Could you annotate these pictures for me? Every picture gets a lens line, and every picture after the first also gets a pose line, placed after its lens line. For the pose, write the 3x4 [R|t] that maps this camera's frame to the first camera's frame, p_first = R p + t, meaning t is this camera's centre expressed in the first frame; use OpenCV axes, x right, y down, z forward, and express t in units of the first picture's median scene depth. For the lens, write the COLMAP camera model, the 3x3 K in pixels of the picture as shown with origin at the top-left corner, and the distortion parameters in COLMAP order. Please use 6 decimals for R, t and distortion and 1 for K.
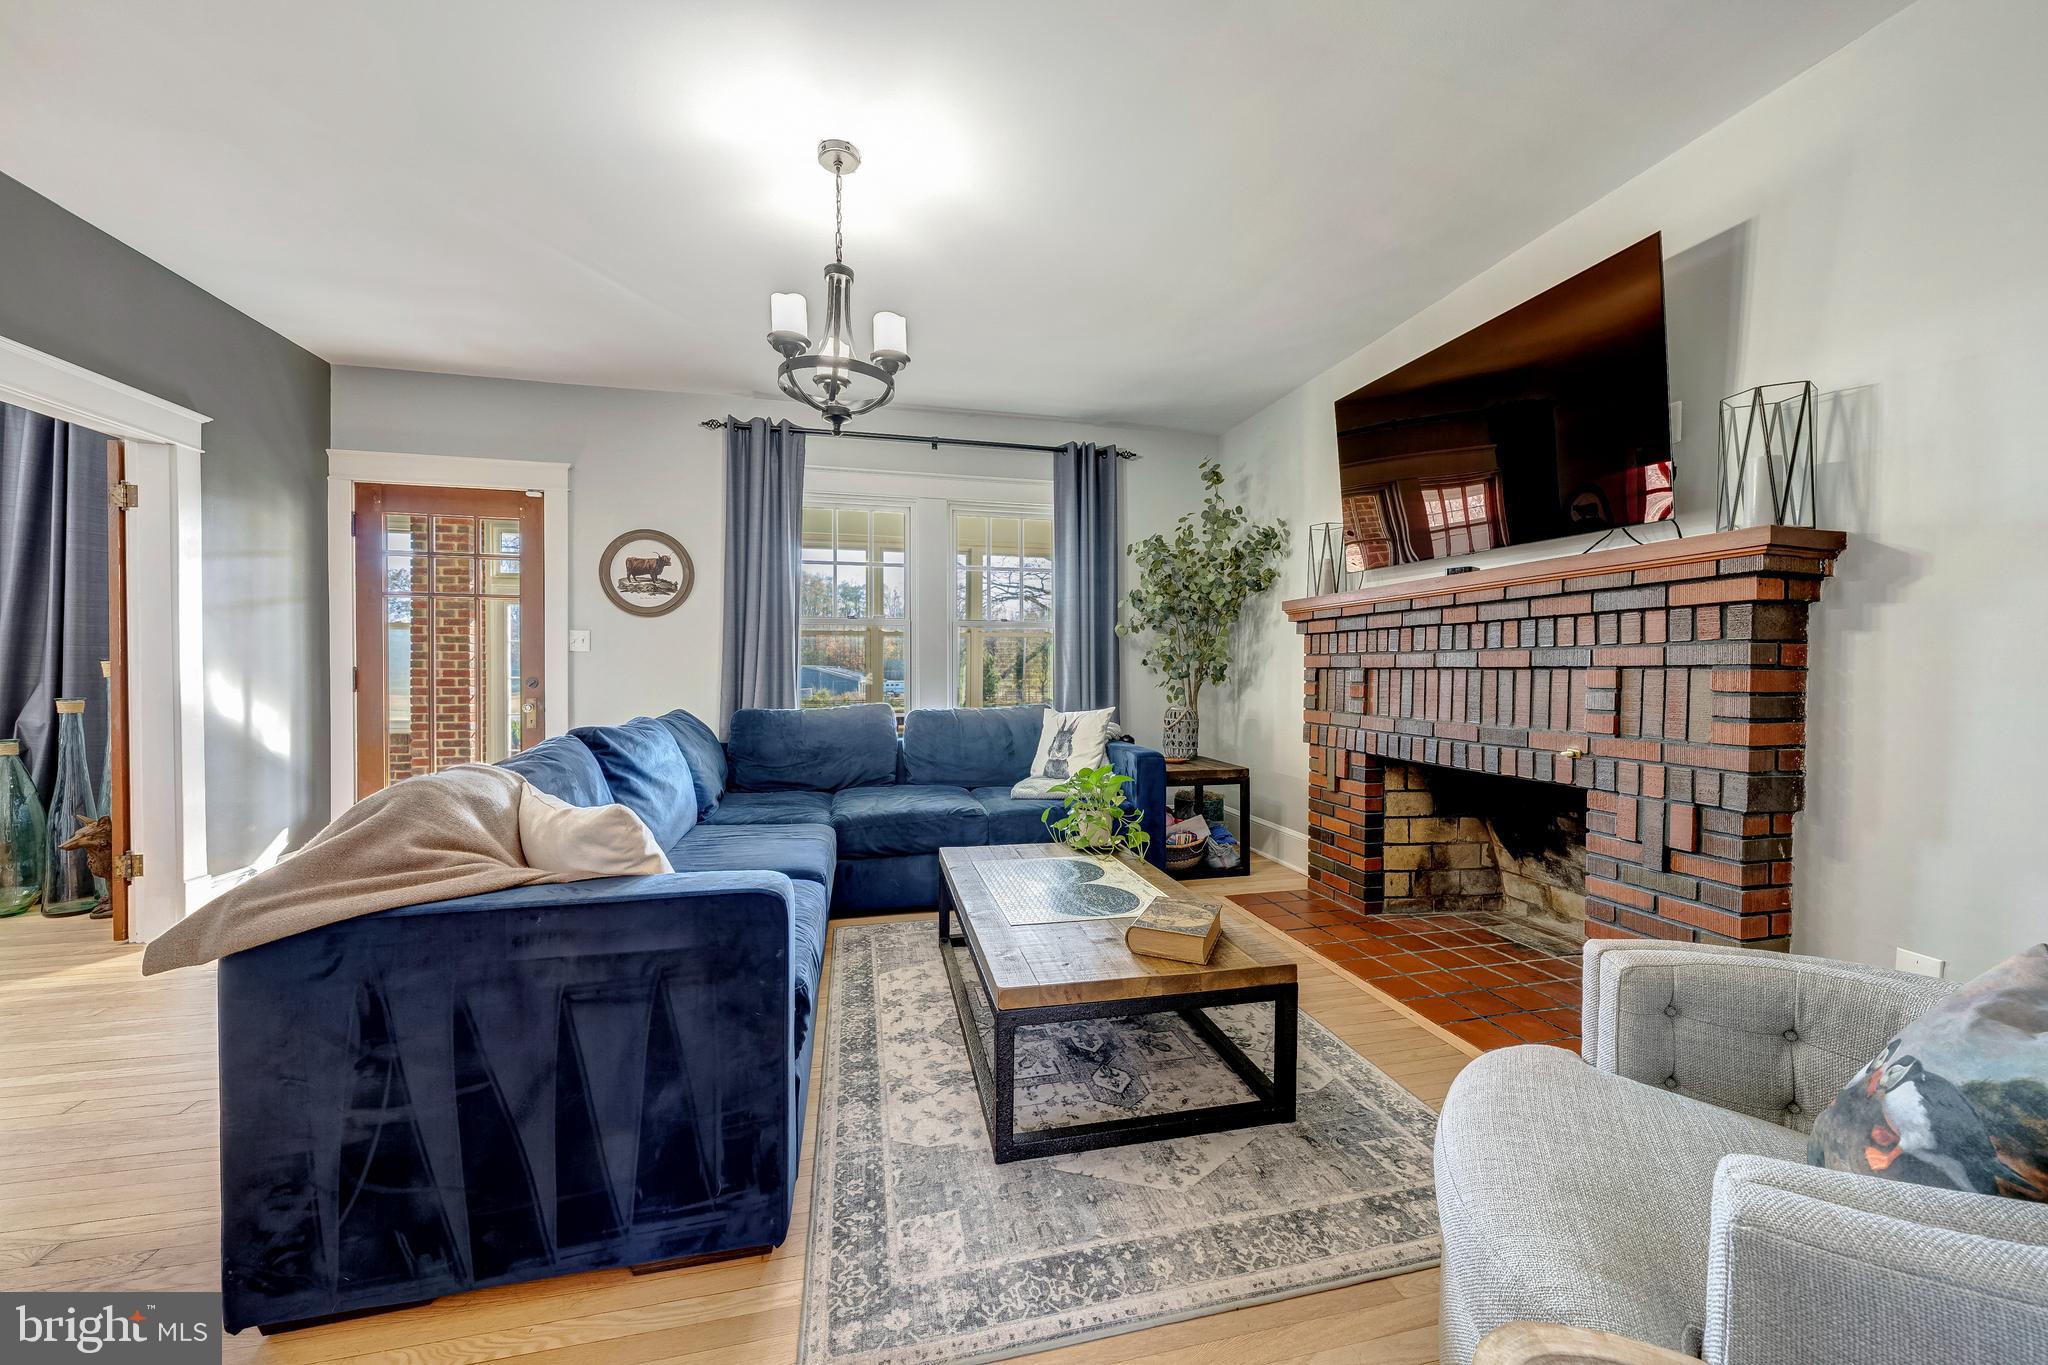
lens RADIAL K [[711.6, 0, 1027.9], [0, 711.6, 680.8], [0, 0, 1]] dist [0.002030, 0.000171]
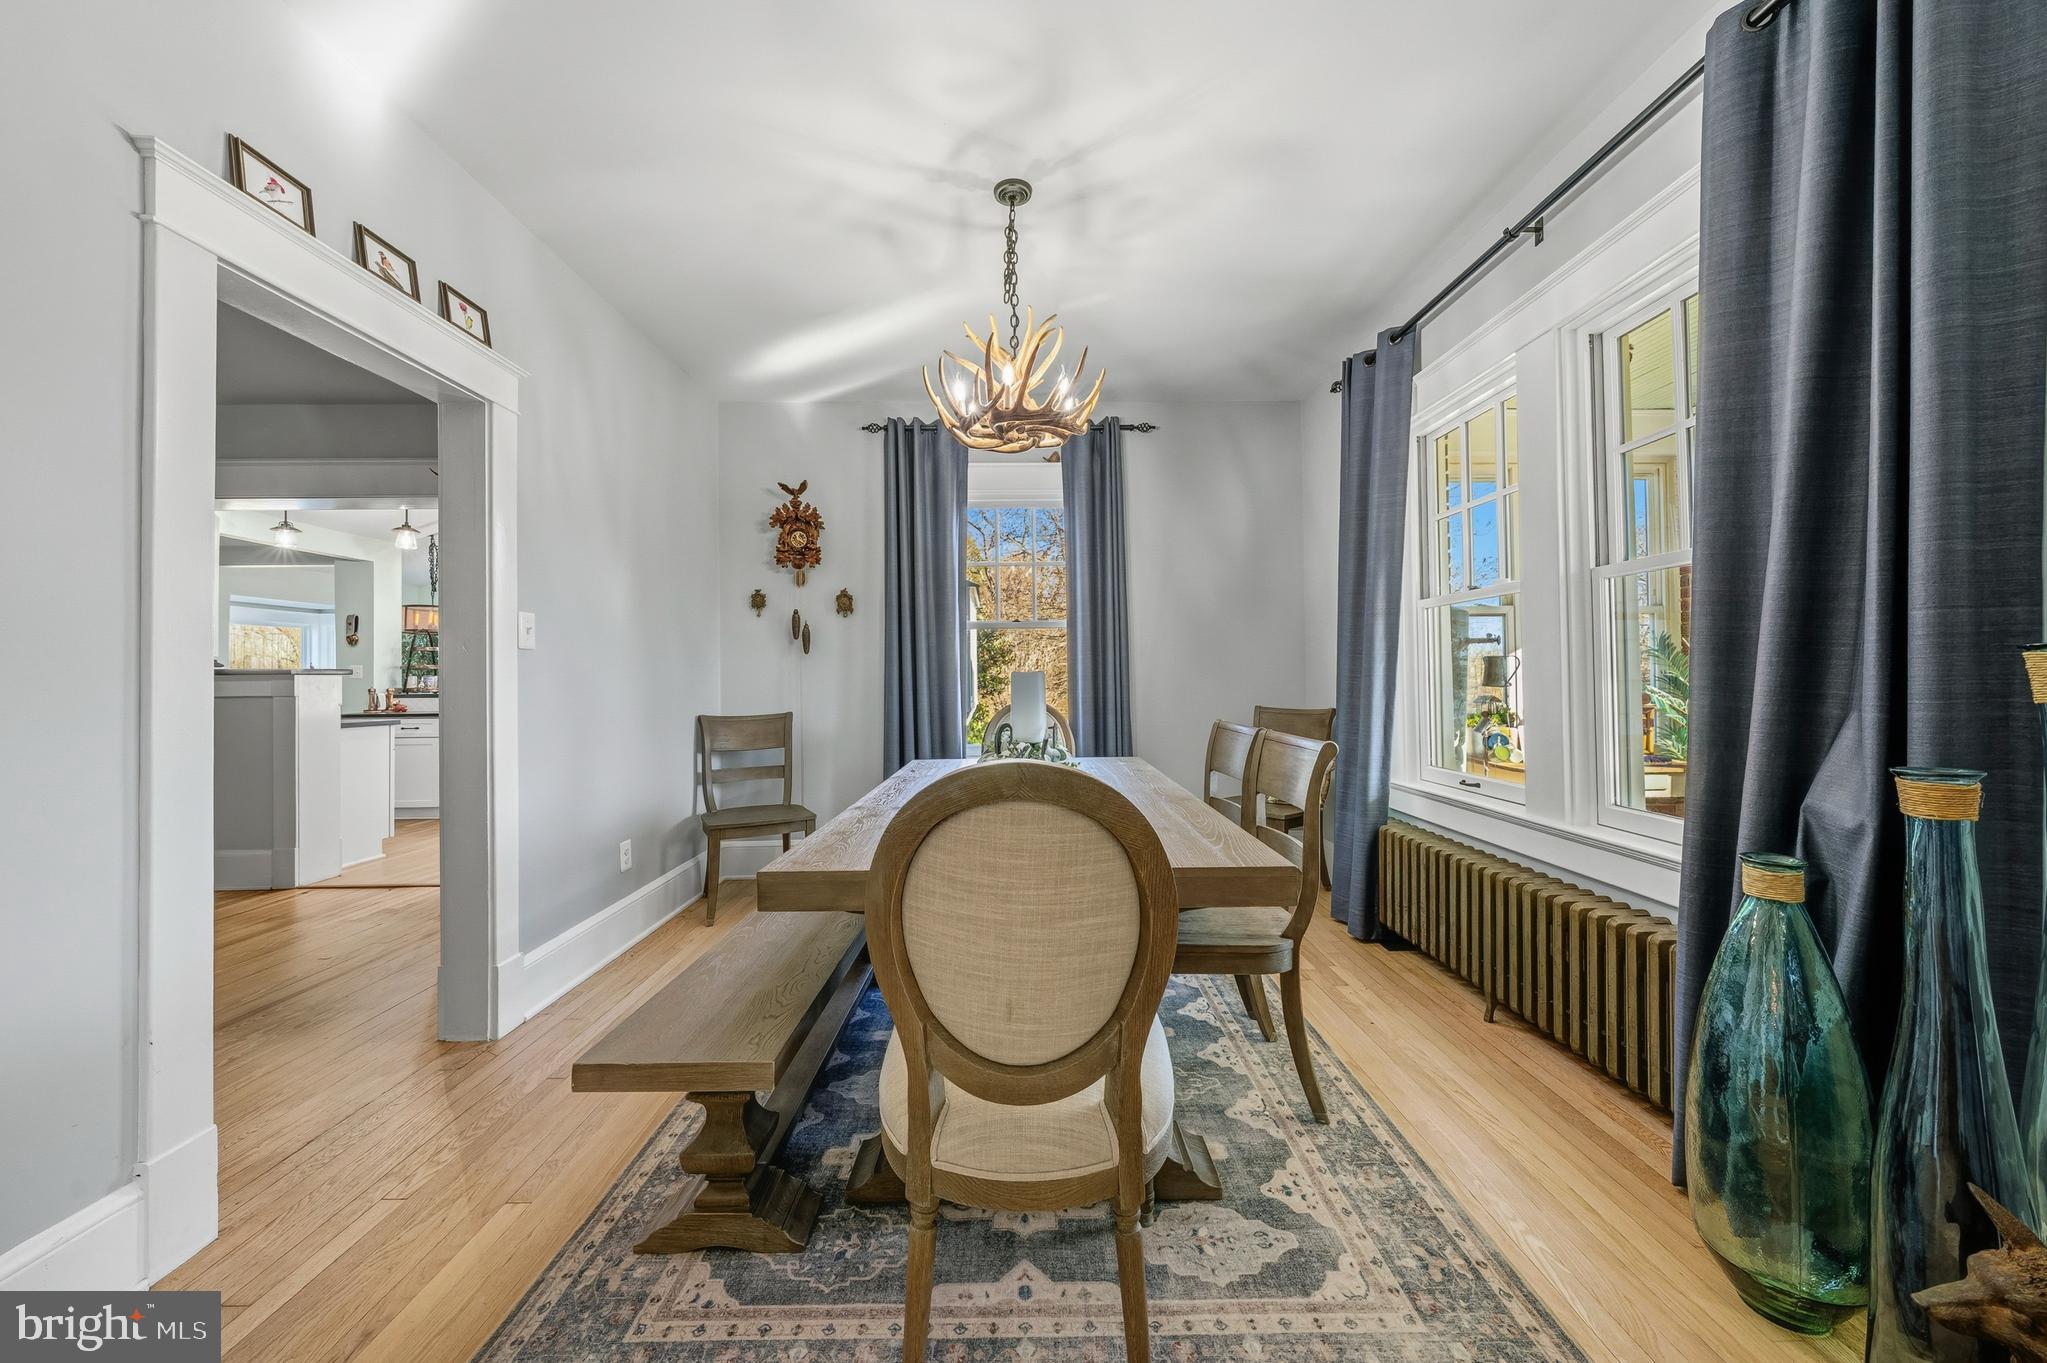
lens RADIAL K [[711.3, 0, 1025.9], [0, 711.3, 677.5], [0, 0, 1]] dist [0.002030, 0.000171]
pose [[-0.231577, -0.009665, -0.972768, -0.895872], [0.004731, 0.999928, -0.011062, -0.014997], [0.972805, -0.007164, -0.231515, 0.650174]]
